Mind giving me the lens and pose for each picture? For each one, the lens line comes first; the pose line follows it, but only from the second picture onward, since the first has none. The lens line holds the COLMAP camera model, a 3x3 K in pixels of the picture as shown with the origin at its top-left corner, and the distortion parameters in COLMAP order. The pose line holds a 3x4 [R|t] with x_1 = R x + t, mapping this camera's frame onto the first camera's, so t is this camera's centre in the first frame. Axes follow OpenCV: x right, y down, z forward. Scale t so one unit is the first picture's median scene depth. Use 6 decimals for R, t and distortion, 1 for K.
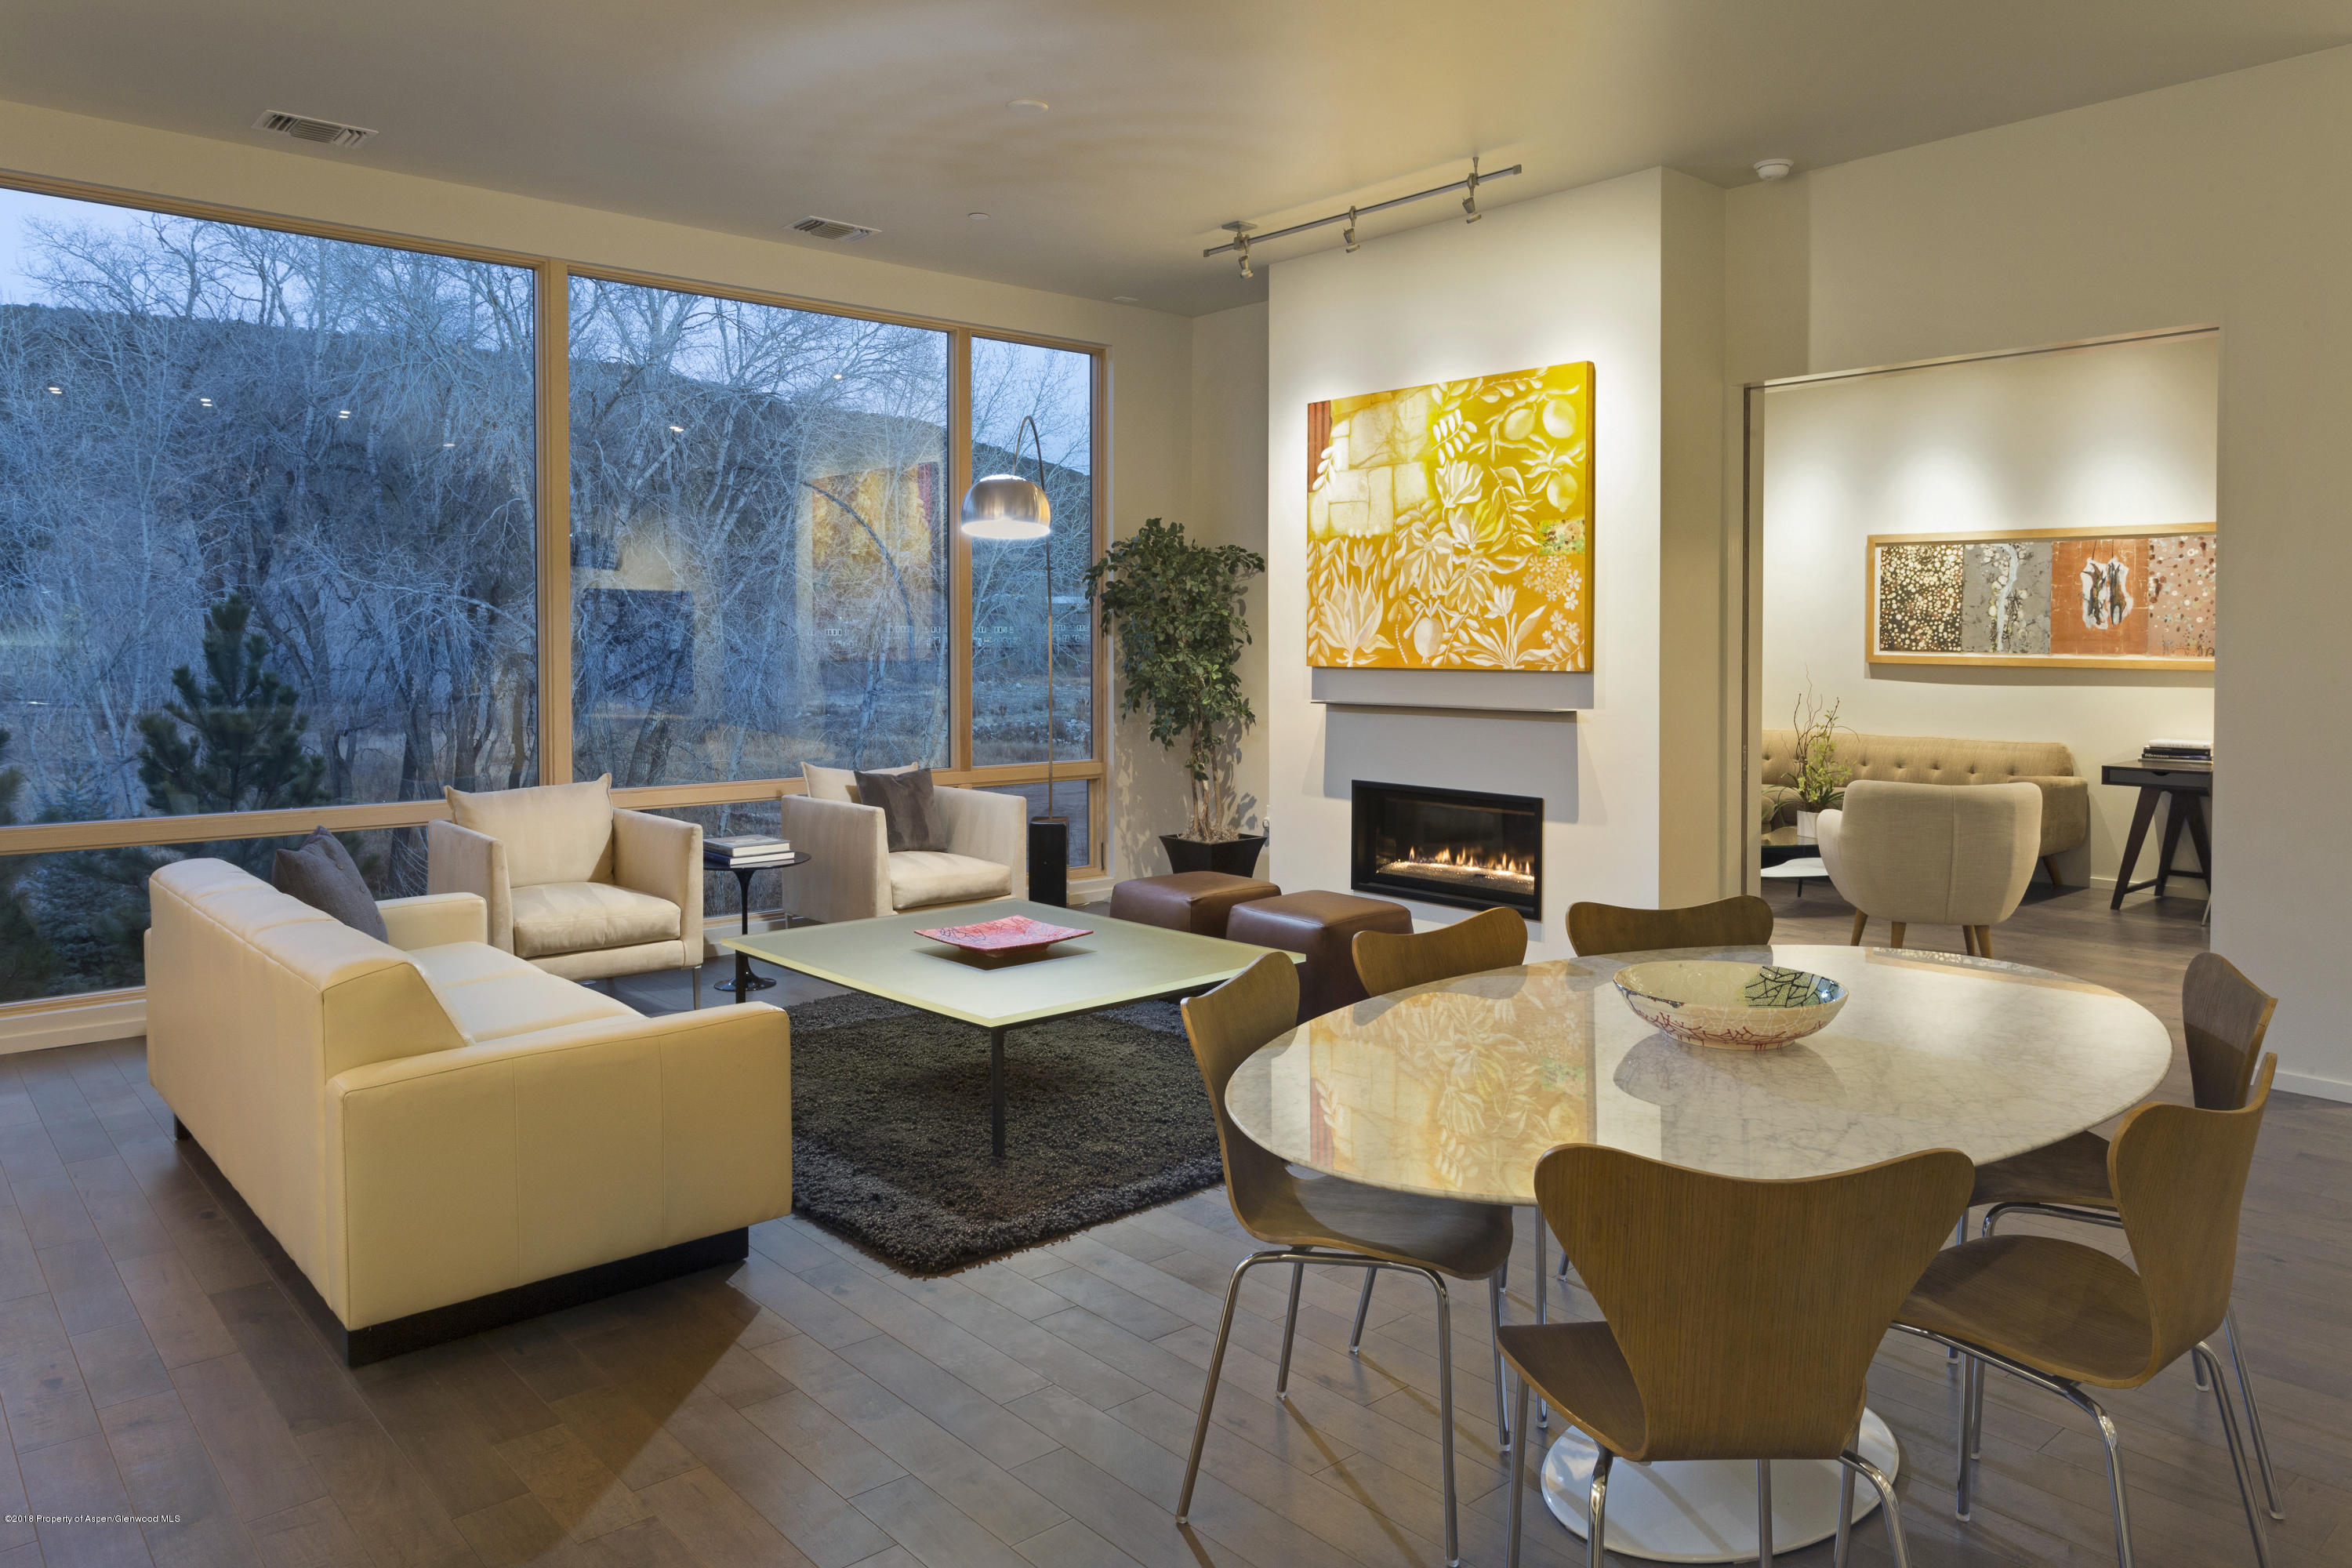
lens RADIAL K [[1564.8, 0, 1200.5], [0, 1564.8, 688.1], [0, 0, 1]] dist [-0.011286, 0.016580]
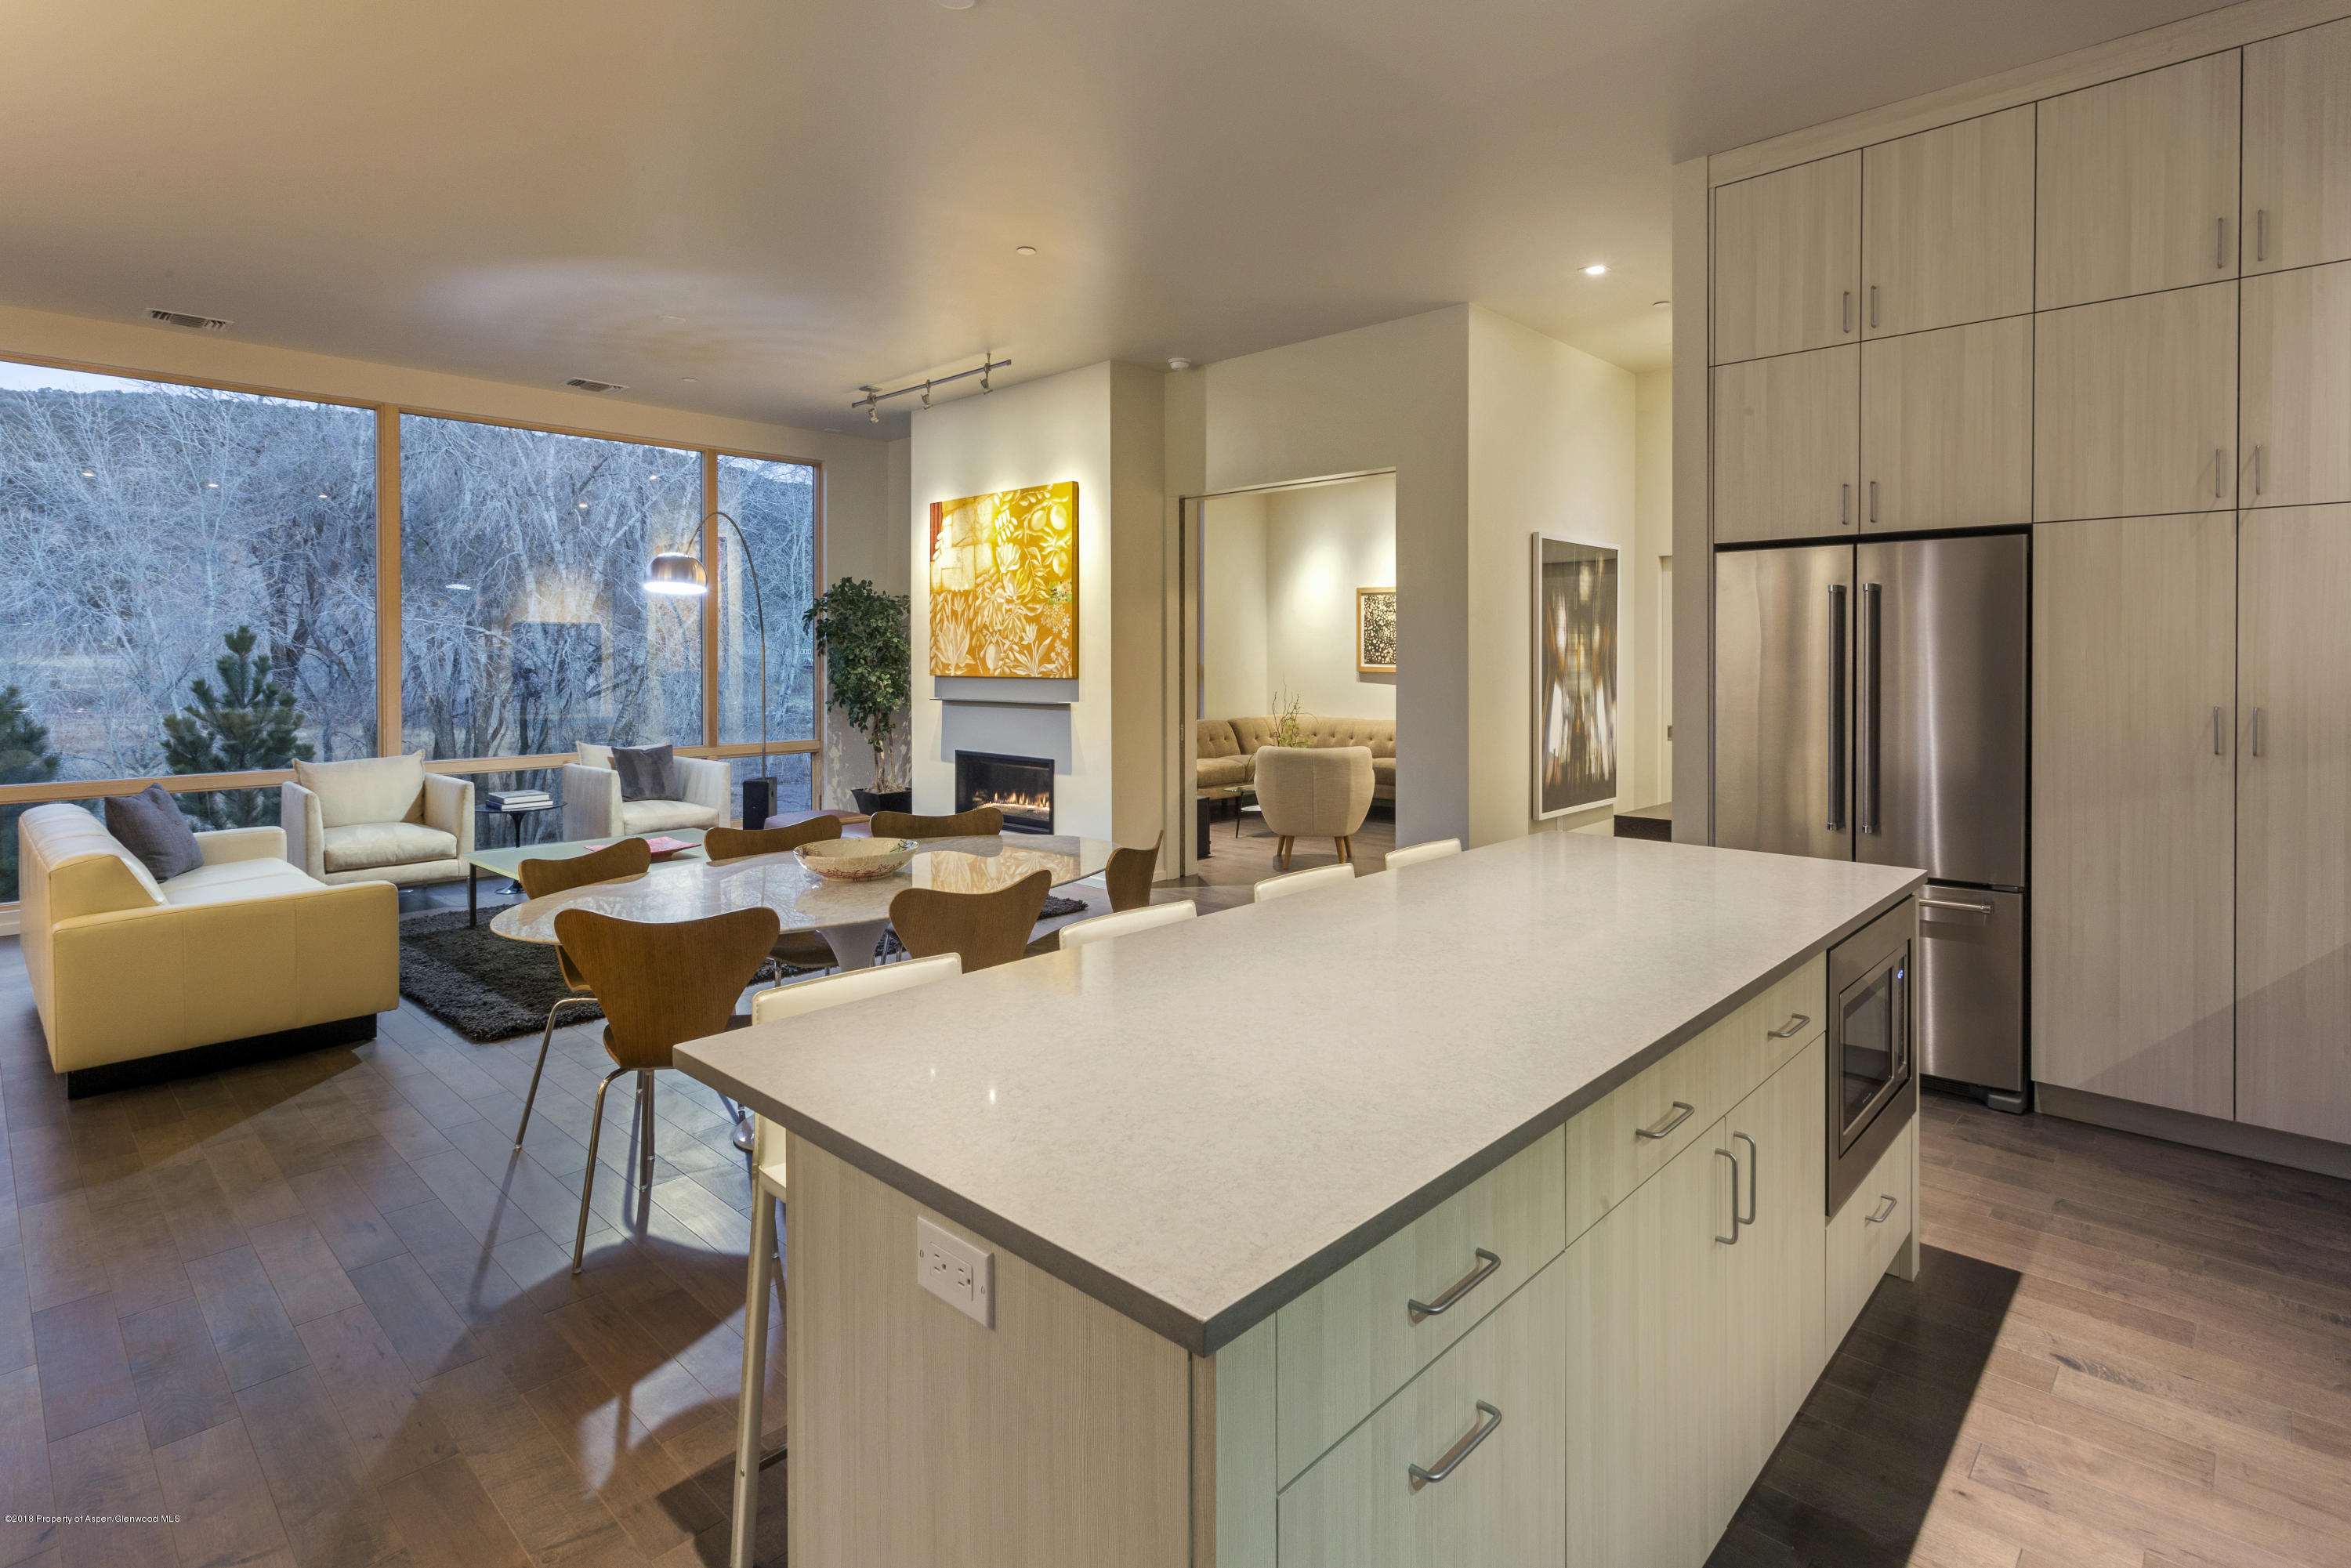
lens RADIAL K [[1155.3, 0, 1190.0], [0, 1155.3, 668.7], [0, 0, 1]] dist [0.003580, 0.002380]
pose [[0.996027, -0.003377, 0.088993, 0.223764], [0.005195, 0.999782, -0.020204, 0.003506], [-0.088905, 0.020586, 0.995827, -0.144187]]
